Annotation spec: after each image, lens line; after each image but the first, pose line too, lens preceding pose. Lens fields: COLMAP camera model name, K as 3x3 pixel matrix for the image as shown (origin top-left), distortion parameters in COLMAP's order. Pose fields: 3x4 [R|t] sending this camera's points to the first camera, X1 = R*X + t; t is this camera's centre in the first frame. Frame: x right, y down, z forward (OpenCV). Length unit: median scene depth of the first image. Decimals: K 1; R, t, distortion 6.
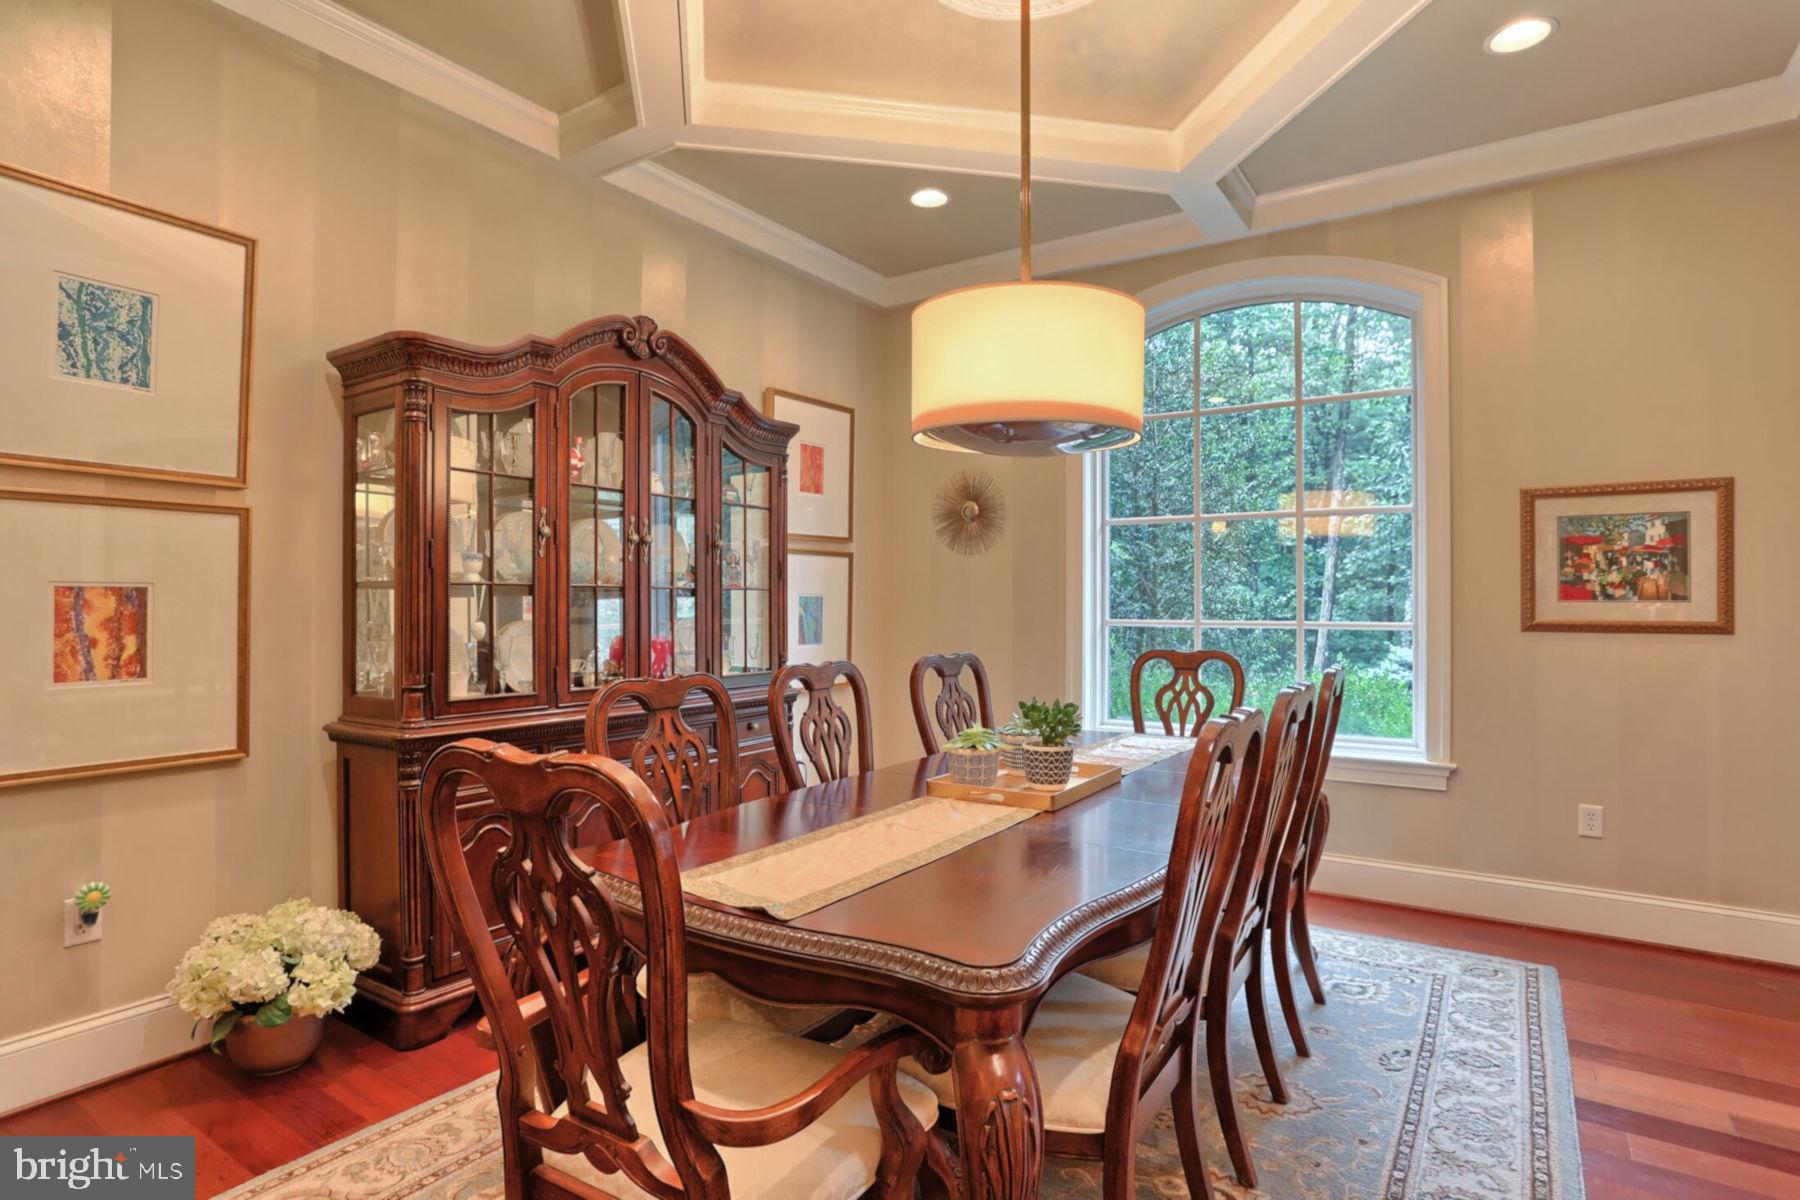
lens RADIAL K [[938.7, 0, 917.3], [0, 938.7, 604.1], [0, 0, 1]] dist [-0.020582, 0.000706]
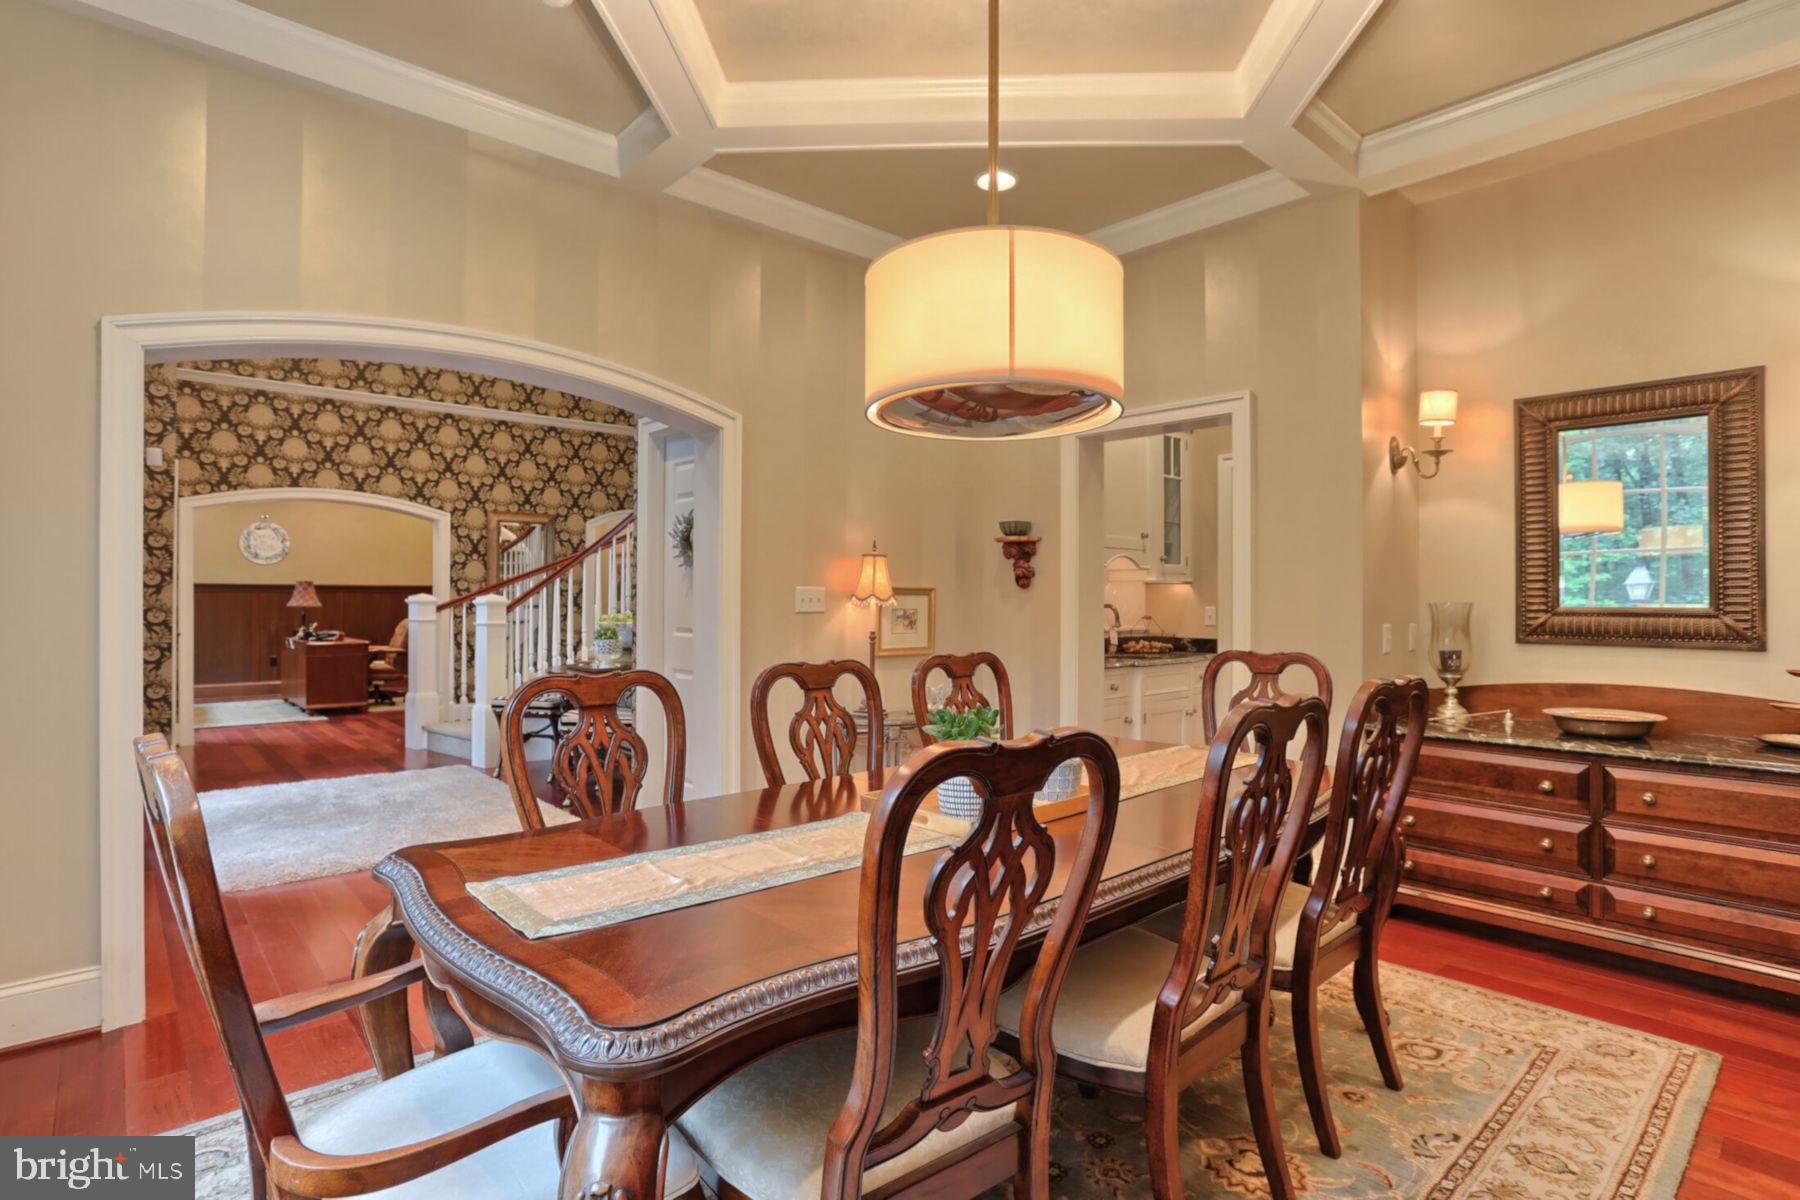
lens RADIAL K [[940.5, 0, 894.7], [0, 940.5, 607.0], [0, 0, 1]] dist [-0.056511, 0.031626]
pose [[0.966749, 0.004803, -0.255682, 0.211876], [-0.000105, 0.999831, 0.018385, -0.012093], [0.255727, -0.017747, 0.966586, 0.062741]]
